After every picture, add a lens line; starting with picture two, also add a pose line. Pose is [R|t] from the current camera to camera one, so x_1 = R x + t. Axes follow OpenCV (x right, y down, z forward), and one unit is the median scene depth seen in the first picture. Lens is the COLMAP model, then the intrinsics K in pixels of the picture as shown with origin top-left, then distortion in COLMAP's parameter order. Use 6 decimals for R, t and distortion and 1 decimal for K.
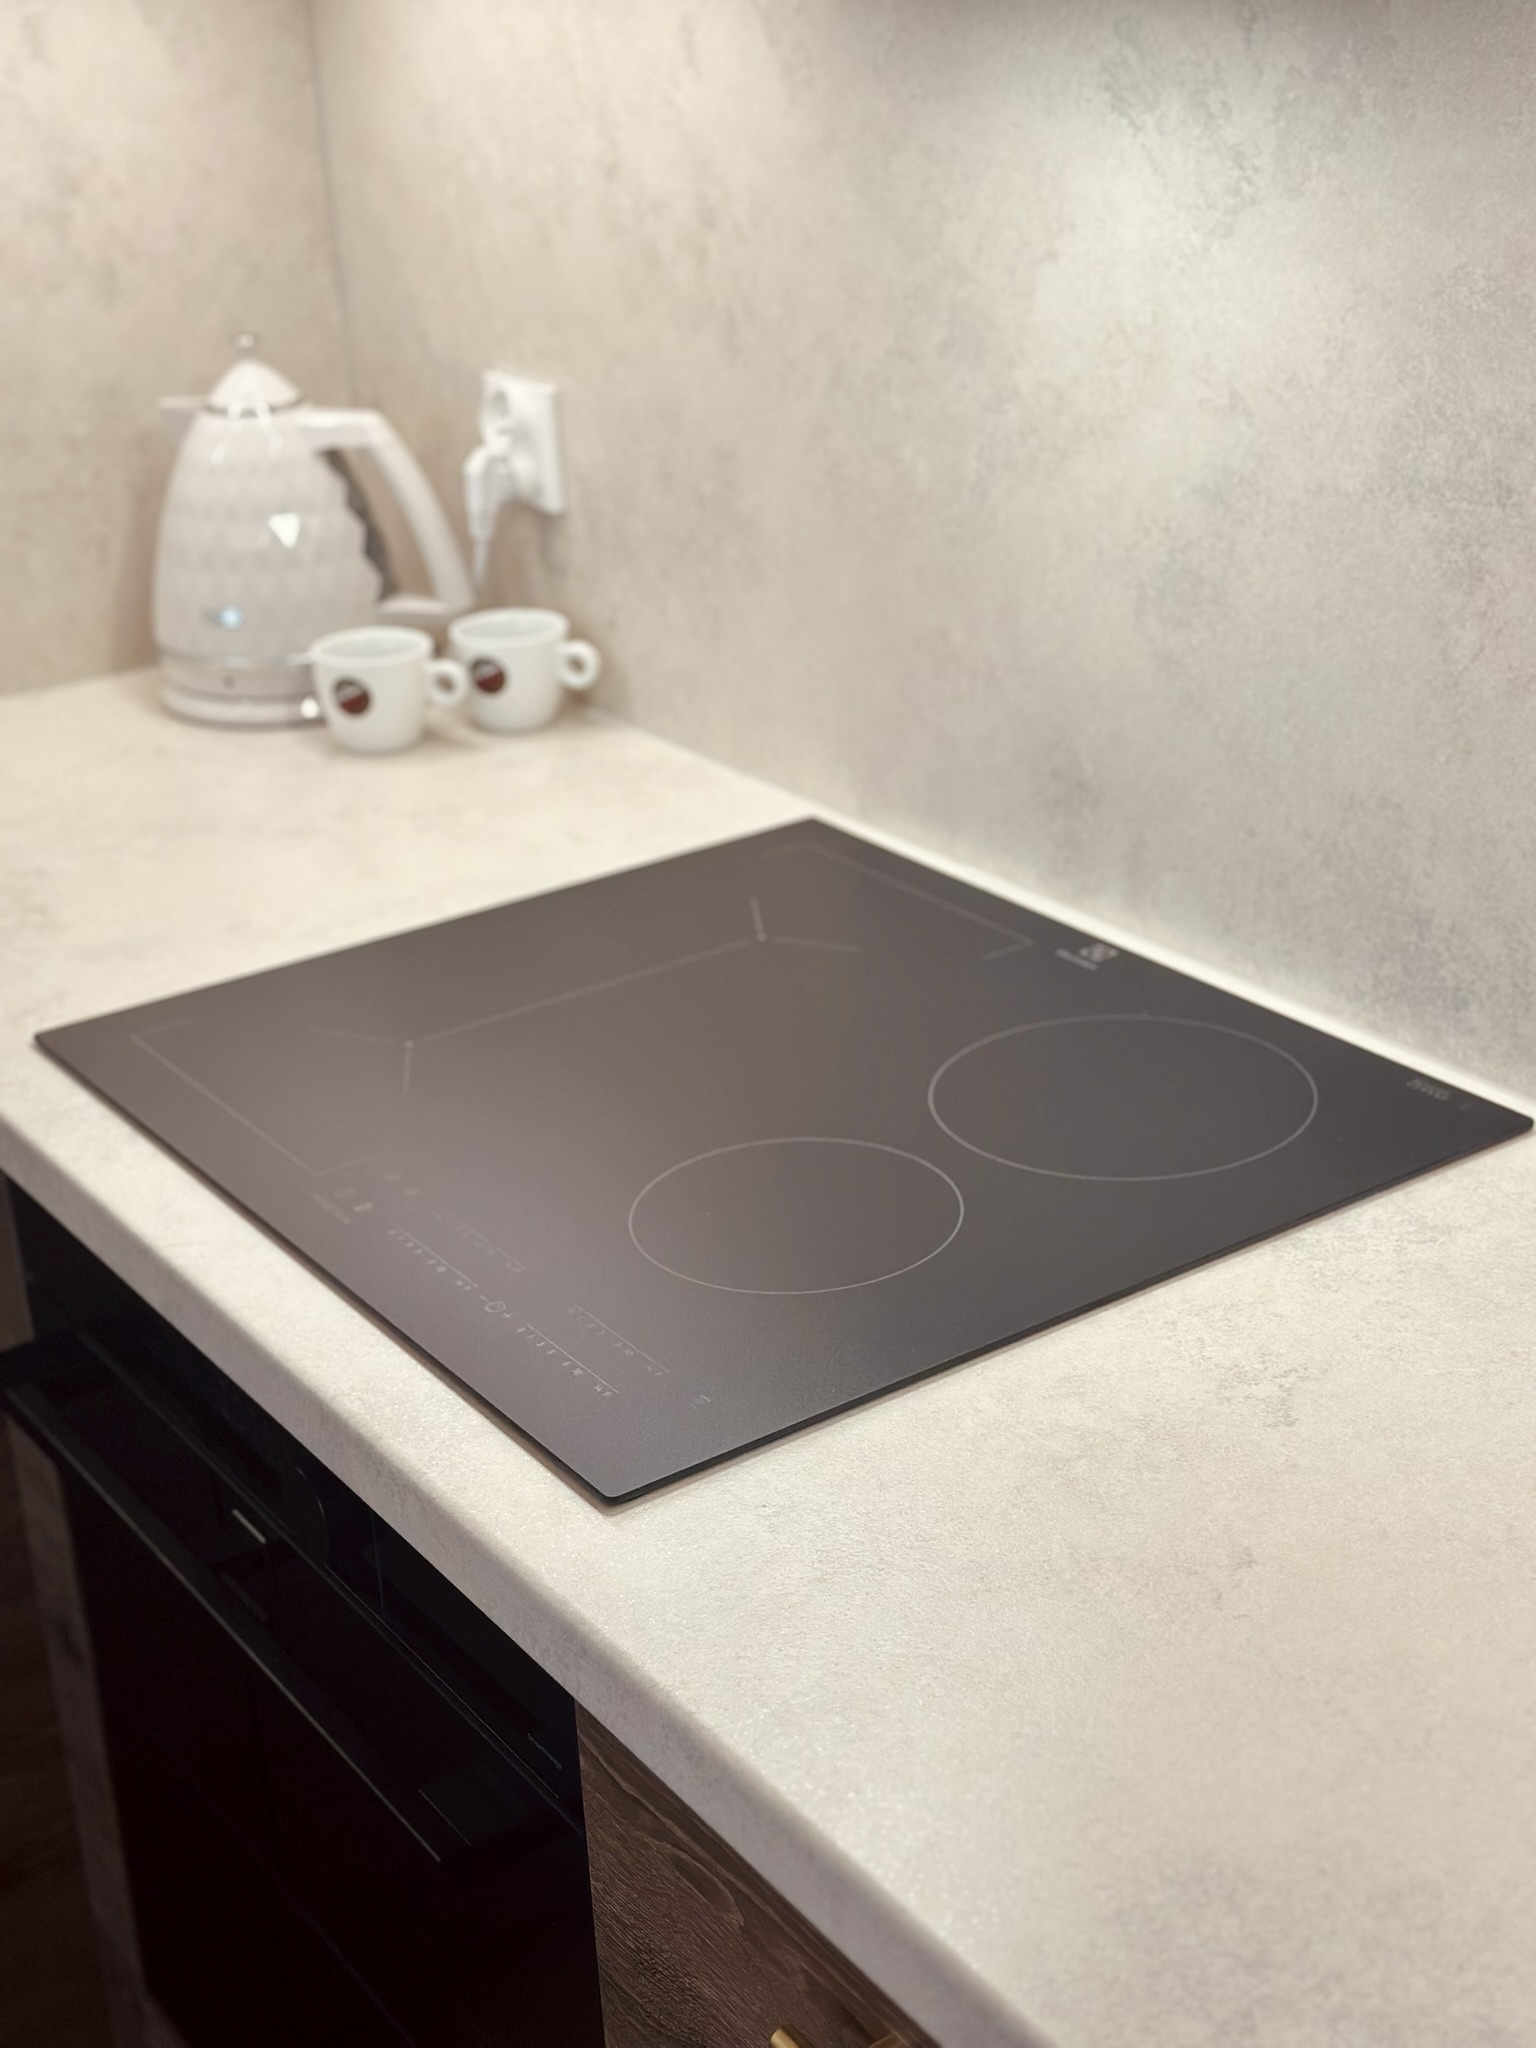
lens RADIAL K [[2882.8, 0, 770.2], [0, 2882.8, 1043.3], [0, 0, 1]] dist [0.100217, 0.000000]
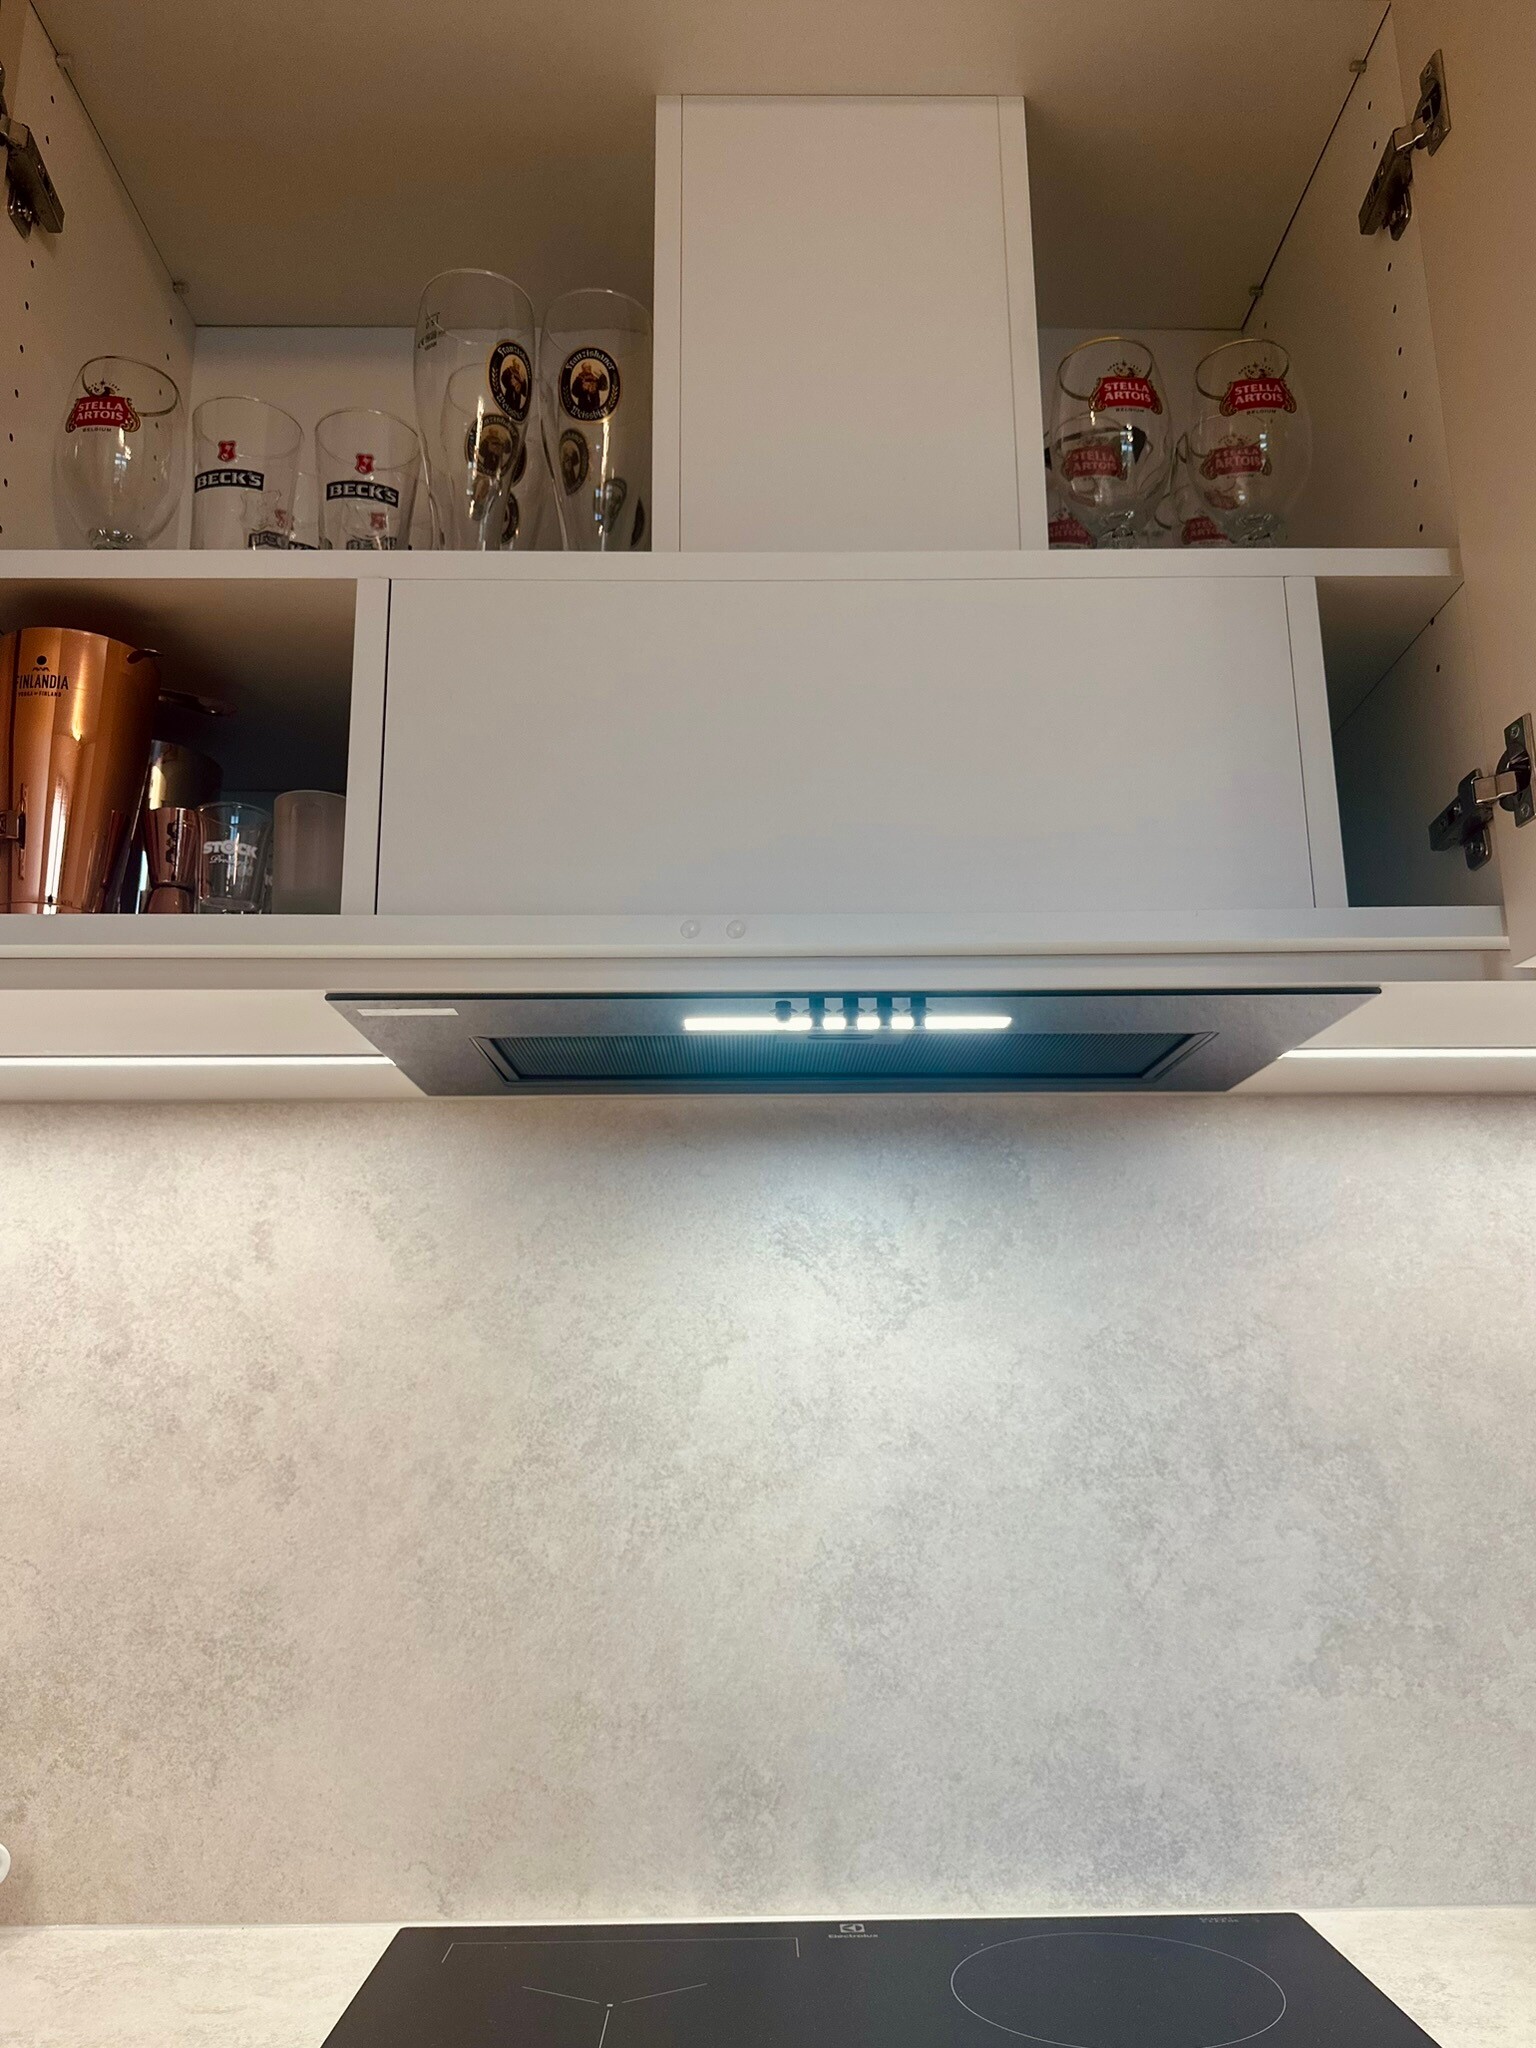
lens RADIAL K [[1526.8, 0, 772.3], [0, 1526.8, 1027.9], [0, 0, 1]] dist [0.022990, -0.043654]
pose [[0.560588, 0.228737, 0.795877, -0.484117], [0.319862, 0.826691, -0.462893, -0.057055], [-0.763825, 0.514063, 0.390269, 0.597433]]
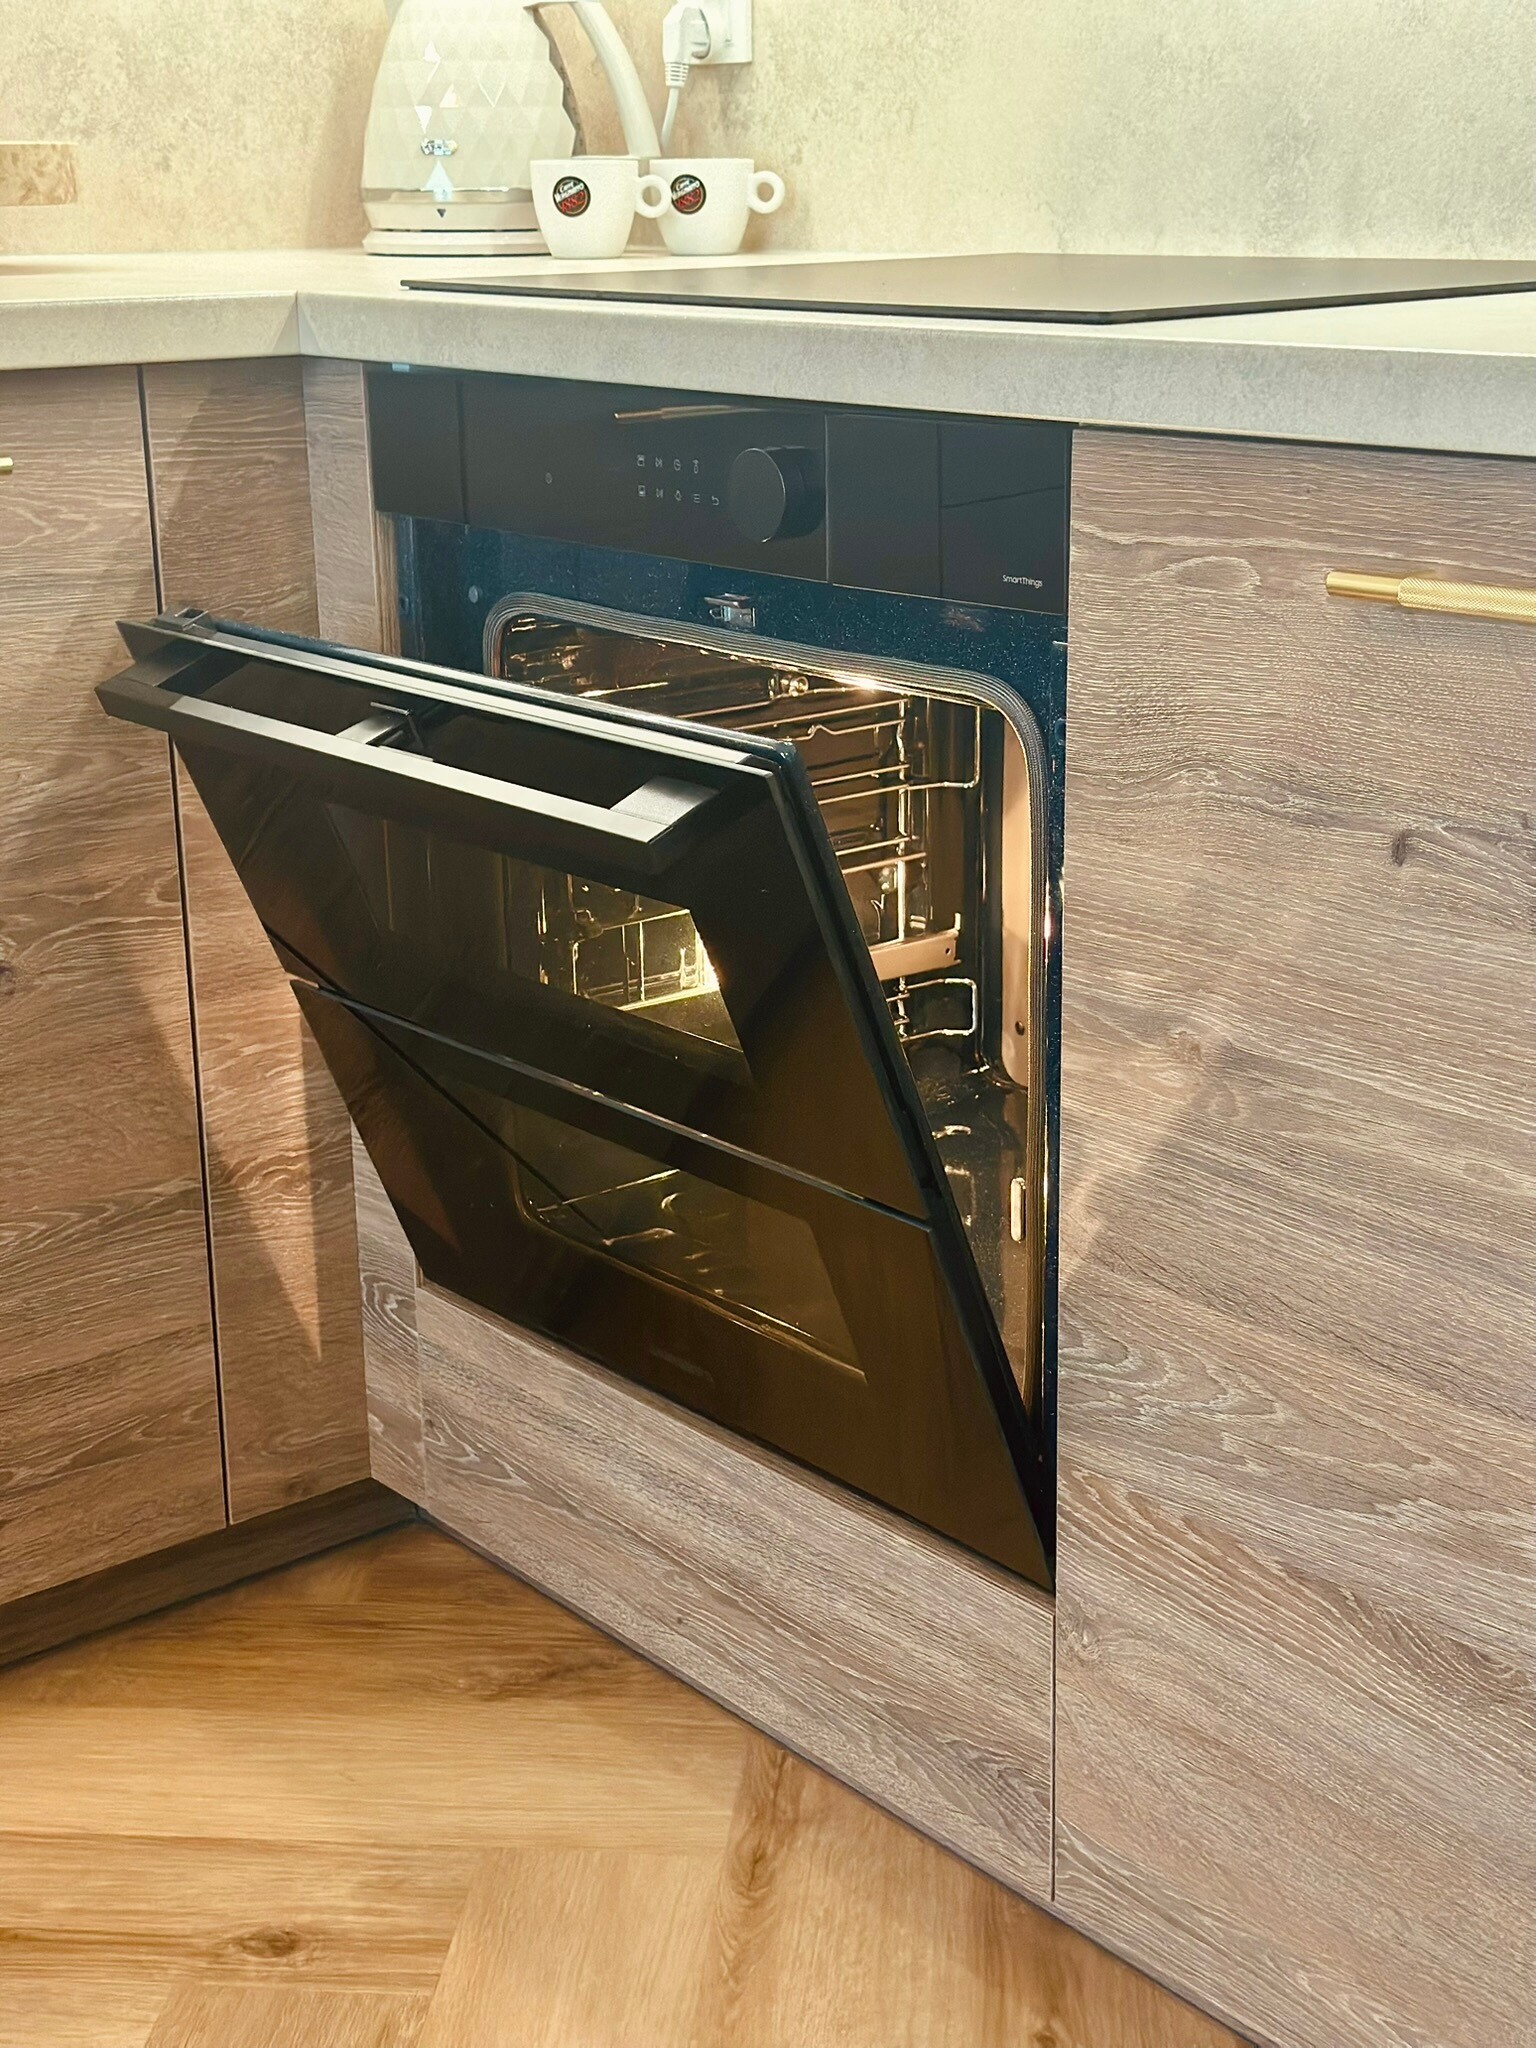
lens RADIAL K [[2882.8, 0, 753.8], [0, 2882.8, 1030.5], [0, 0, 1]] dist [0.100217, 0.000000]
pose [[0.996140, 0.009753, 0.087235, -0.210691], [0.001062, 0.992397, -0.123075, 0.416664], [-0.087772, 0.122692, 0.988556, -0.086273]]
